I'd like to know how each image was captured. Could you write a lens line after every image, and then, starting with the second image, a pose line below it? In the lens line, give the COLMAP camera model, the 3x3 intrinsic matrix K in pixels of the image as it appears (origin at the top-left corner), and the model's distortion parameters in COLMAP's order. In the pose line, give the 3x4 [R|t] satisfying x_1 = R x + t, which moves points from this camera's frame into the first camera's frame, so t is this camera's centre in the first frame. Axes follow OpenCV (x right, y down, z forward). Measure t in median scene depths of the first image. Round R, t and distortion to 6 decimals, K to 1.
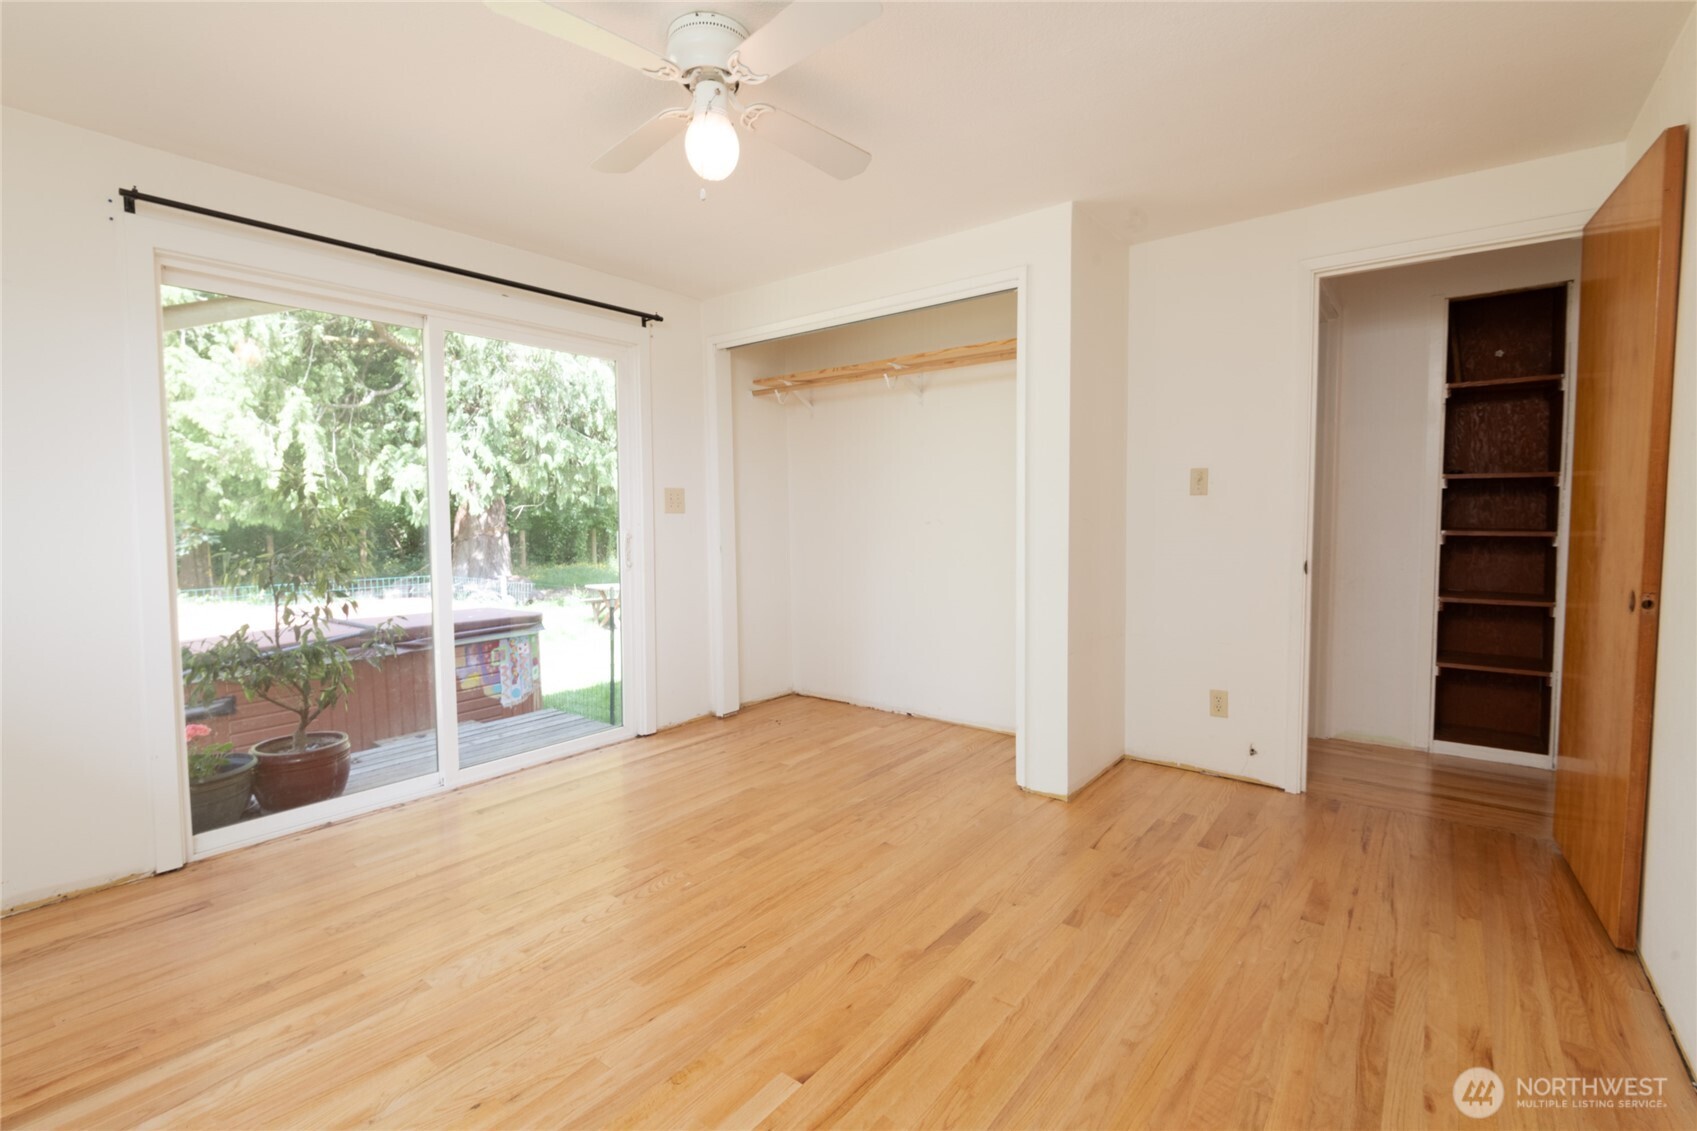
lens RADIAL K [[760.2, 0, 853.6], [0, 760.2, 558.8], [0, 0, 1]] dist [0.004722, -0.004040]
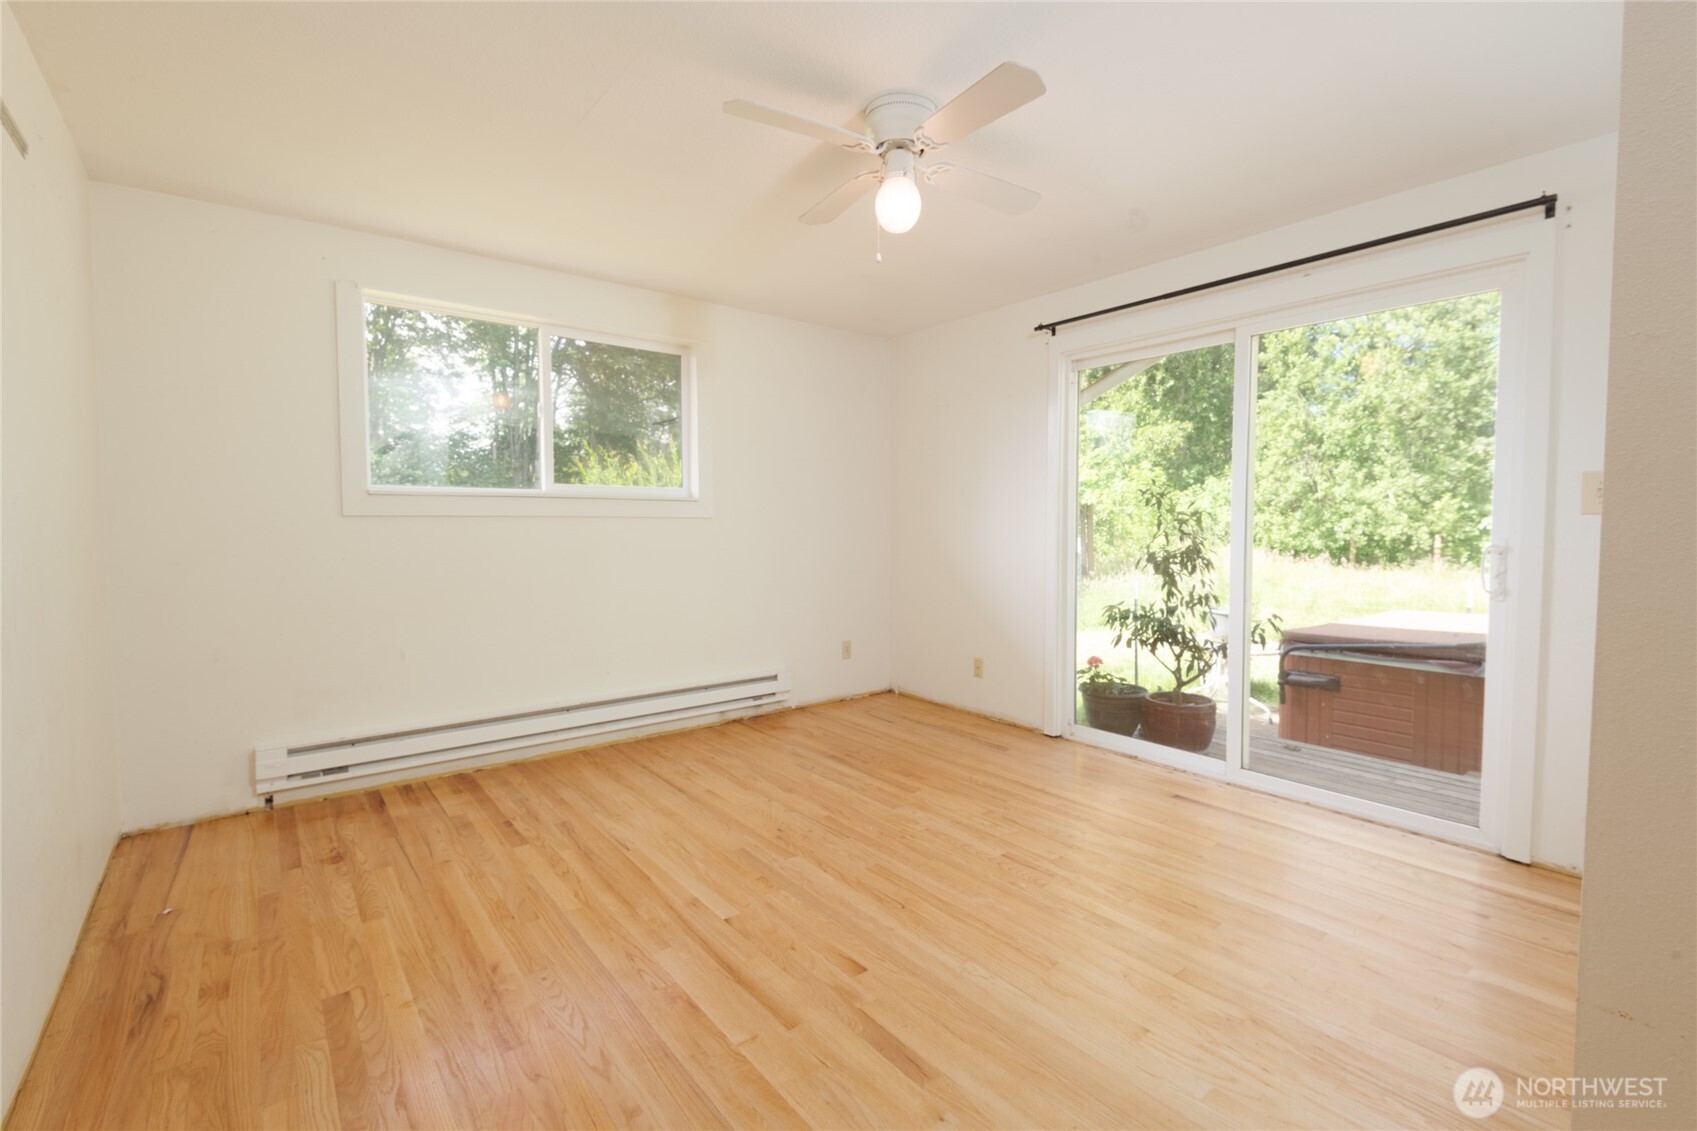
lens RADIAL K [[760.2, 0, 854.2], [0, 760.2, 562.9], [0, 0, 1]] dist [0.004722, -0.004040]
pose [[-0.240752, 0.063017, -0.968539, 0.612276], [-0.054734, 0.995421, 0.078371, -0.050640], [0.969042, 0.071880, -0.236200, 0.769906]]
